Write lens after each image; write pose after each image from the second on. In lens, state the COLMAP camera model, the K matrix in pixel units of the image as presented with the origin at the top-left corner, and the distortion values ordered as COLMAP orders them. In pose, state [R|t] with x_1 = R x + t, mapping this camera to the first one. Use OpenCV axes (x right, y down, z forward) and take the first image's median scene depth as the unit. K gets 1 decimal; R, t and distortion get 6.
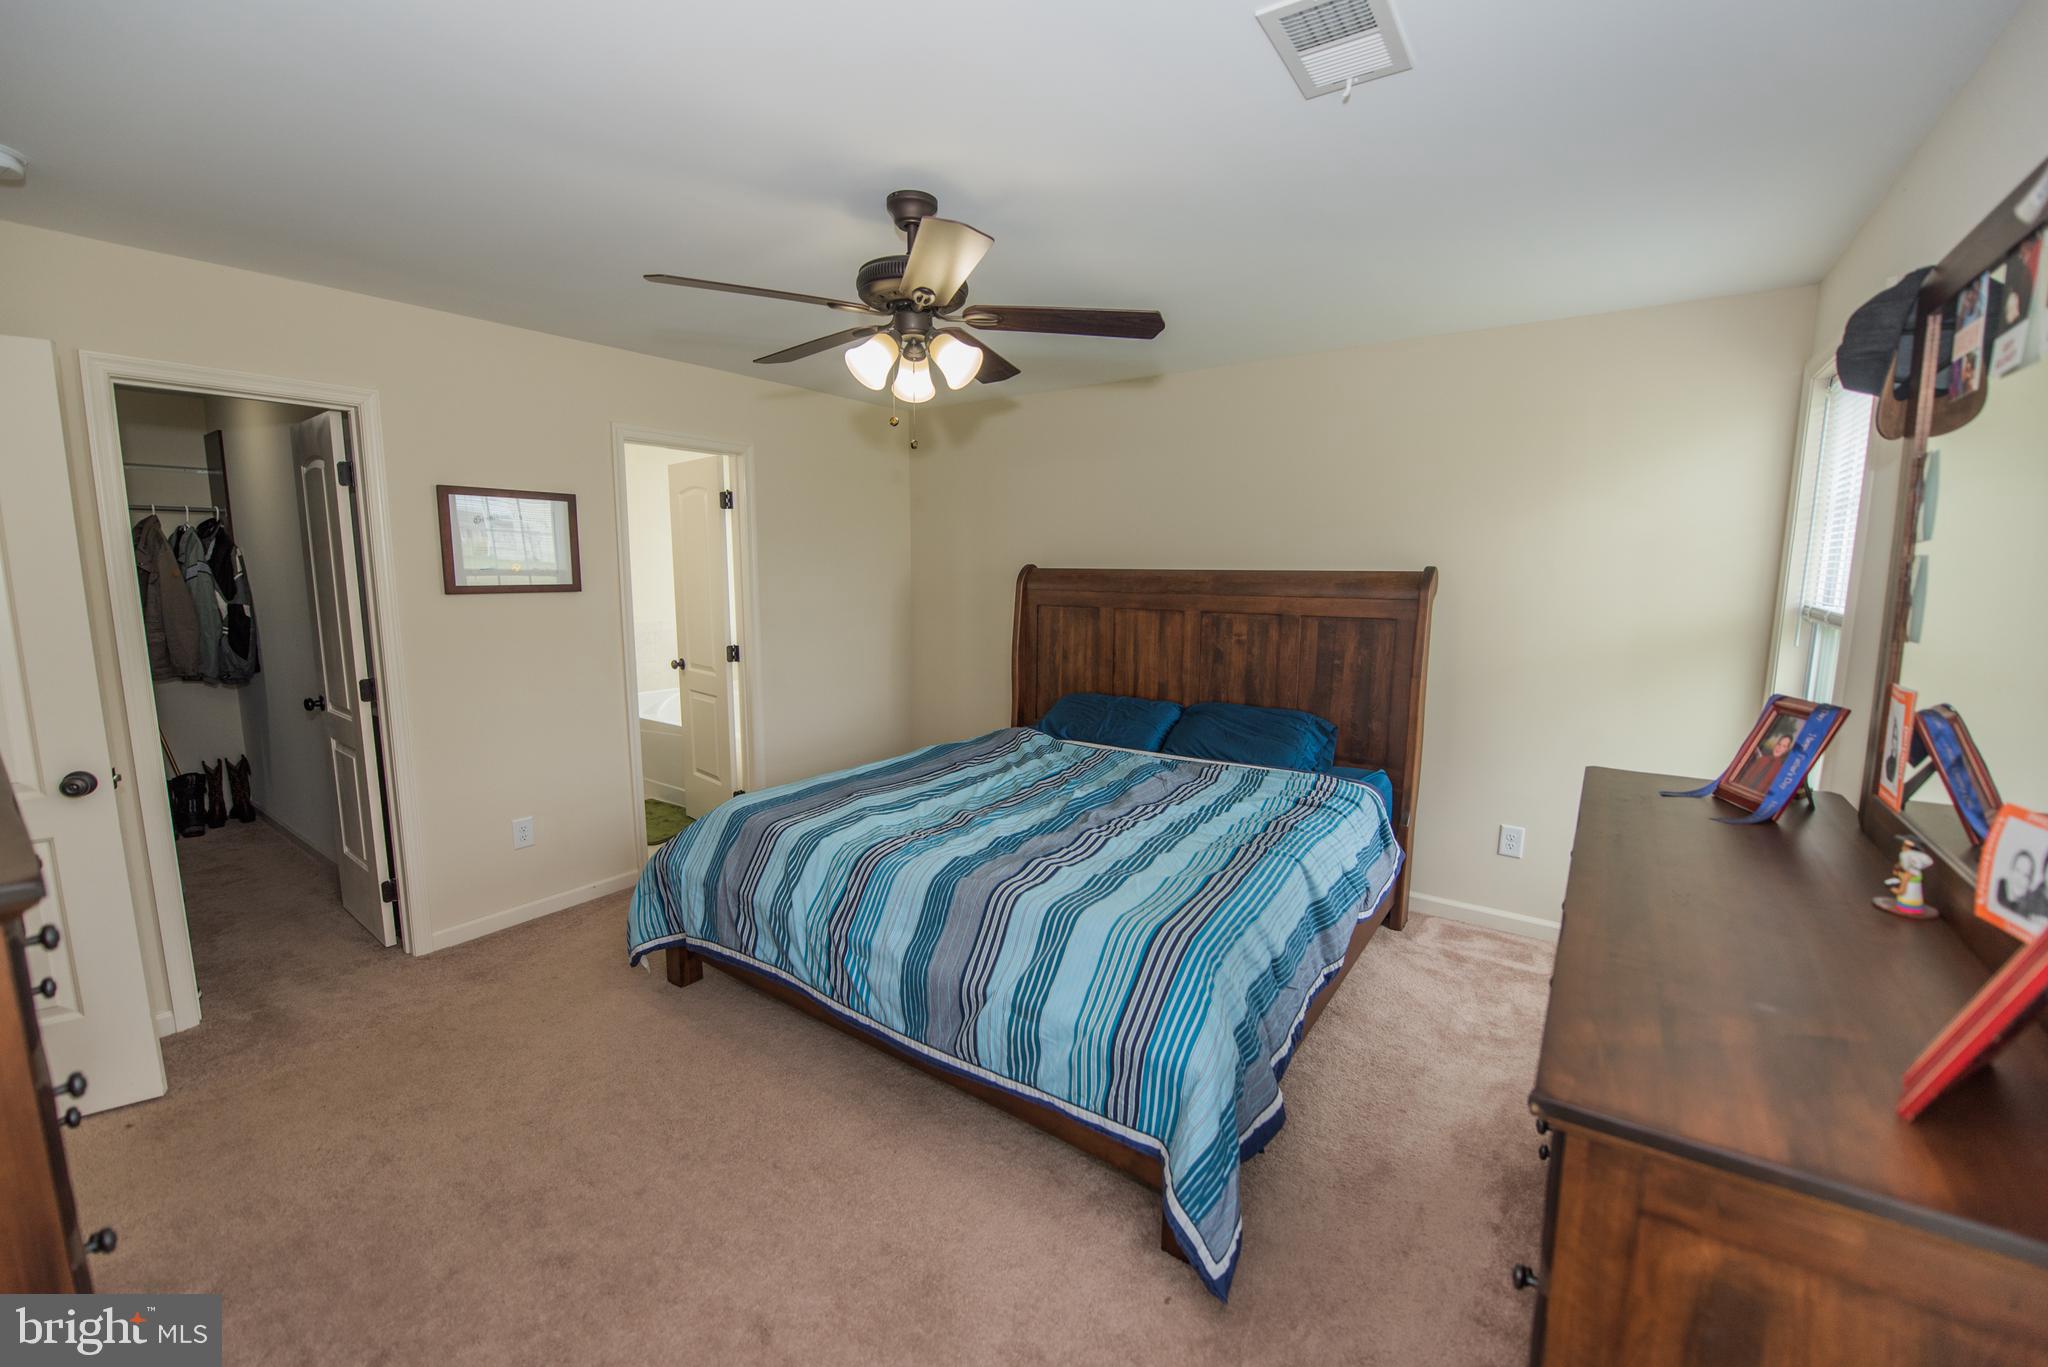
lens RADIAL K [[820.9, 0, 1016.1], [0, 820.9, 679.1], [0, 0, 1]] dist [-0.014687, -0.002533]
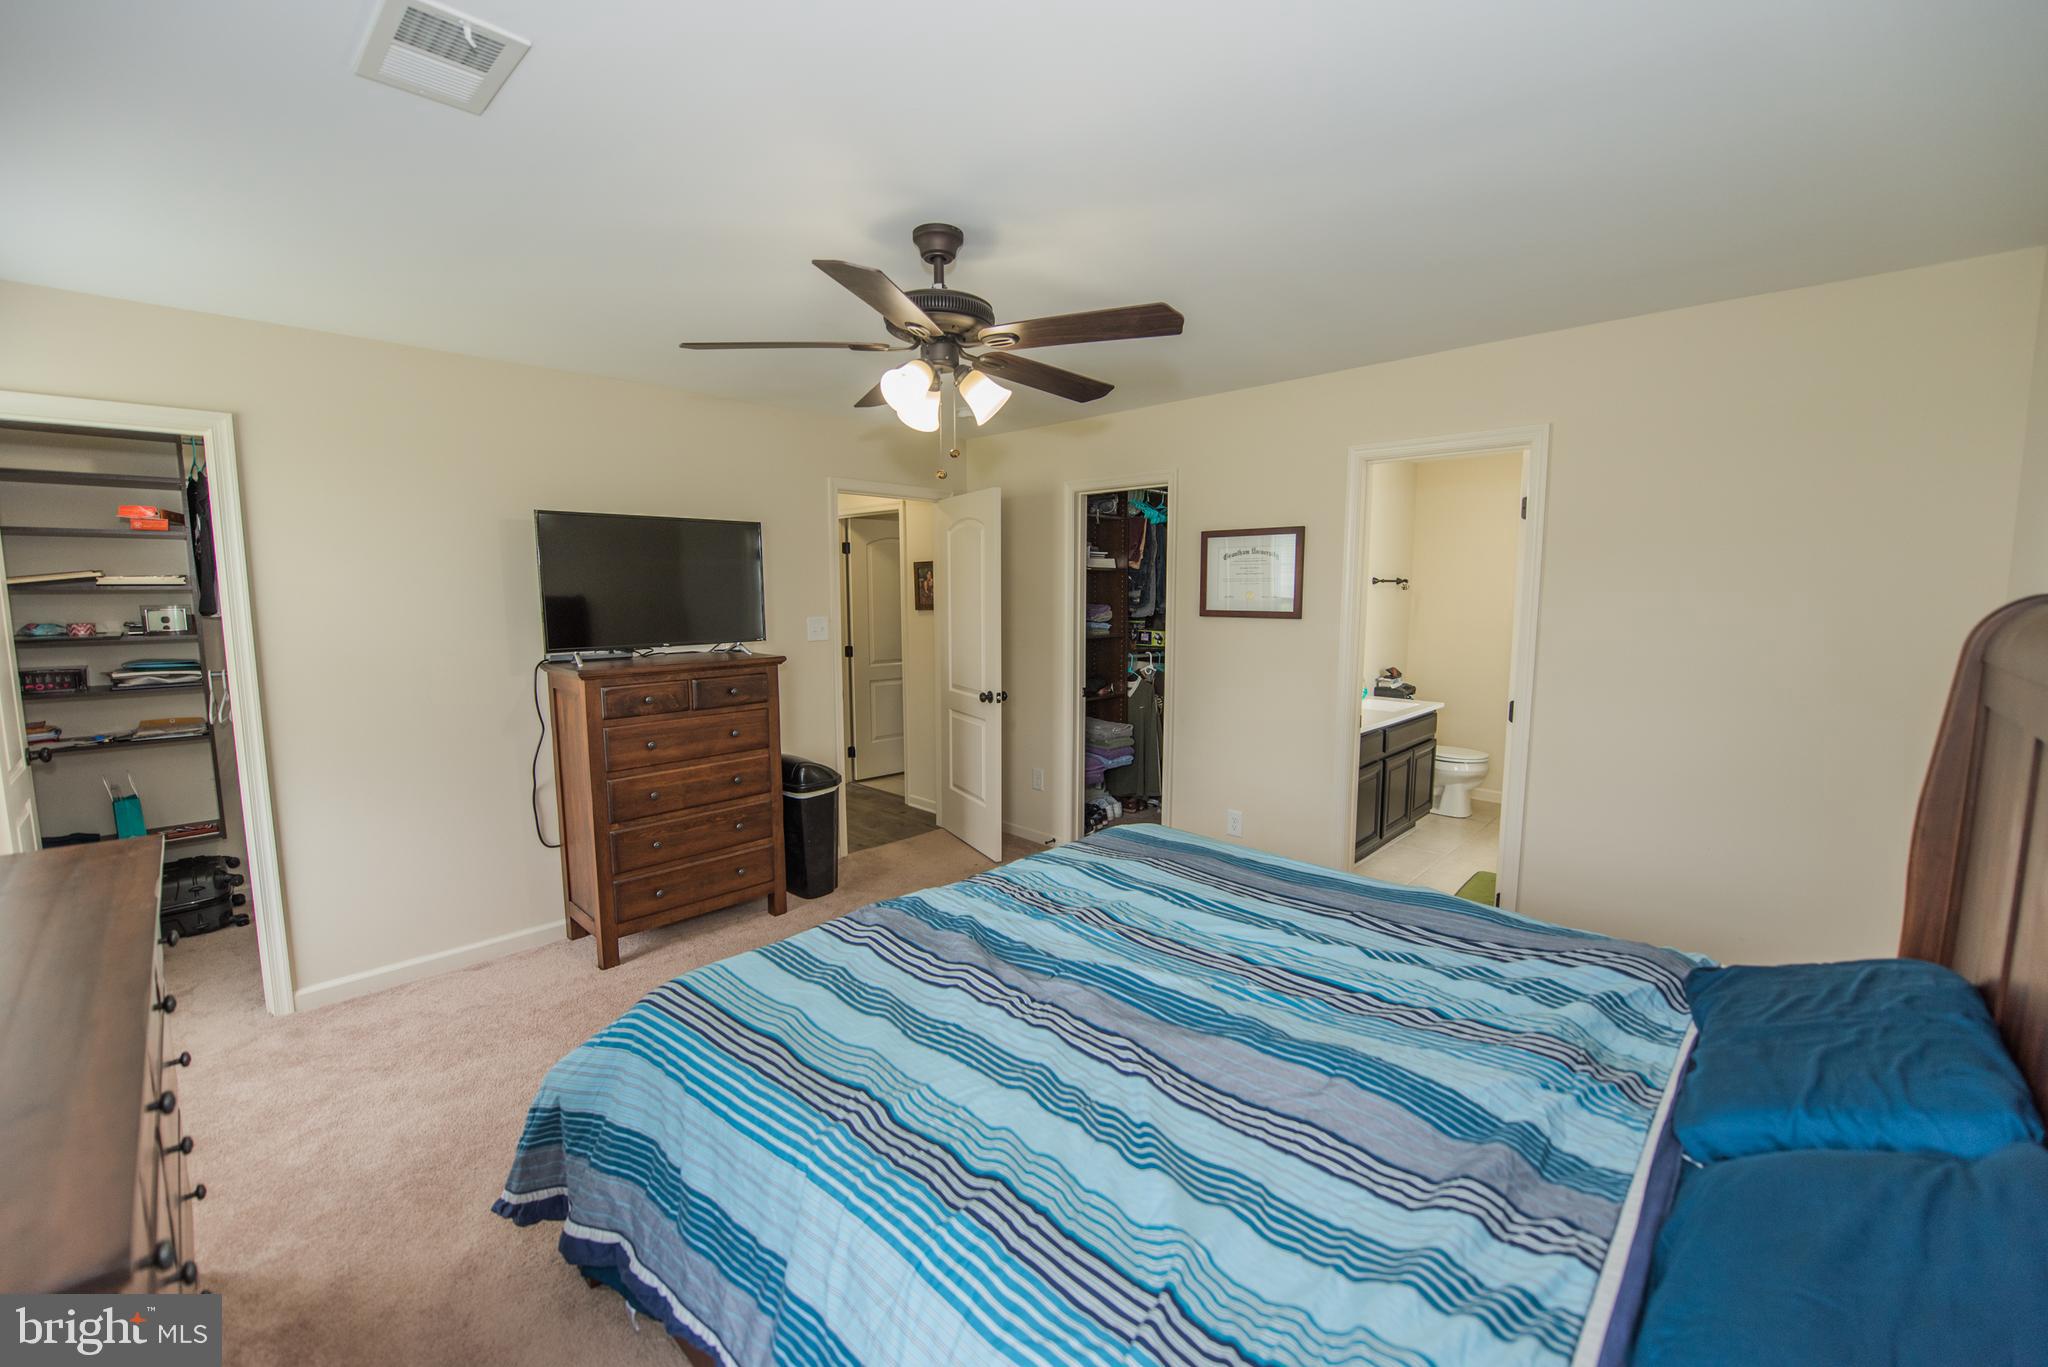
lens RADIAL K [[820.9, 0, 1024.6], [0, 820.9, 682.6], [0, 0, 1]] dist [-0.014687, -0.002533]
pose [[-0.139717, 0.106466, -0.984451, 0.628603], [-0.134188, 0.982996, 0.125353, -0.127405], [0.981057, 0.149616, -0.123054, 0.910779]]
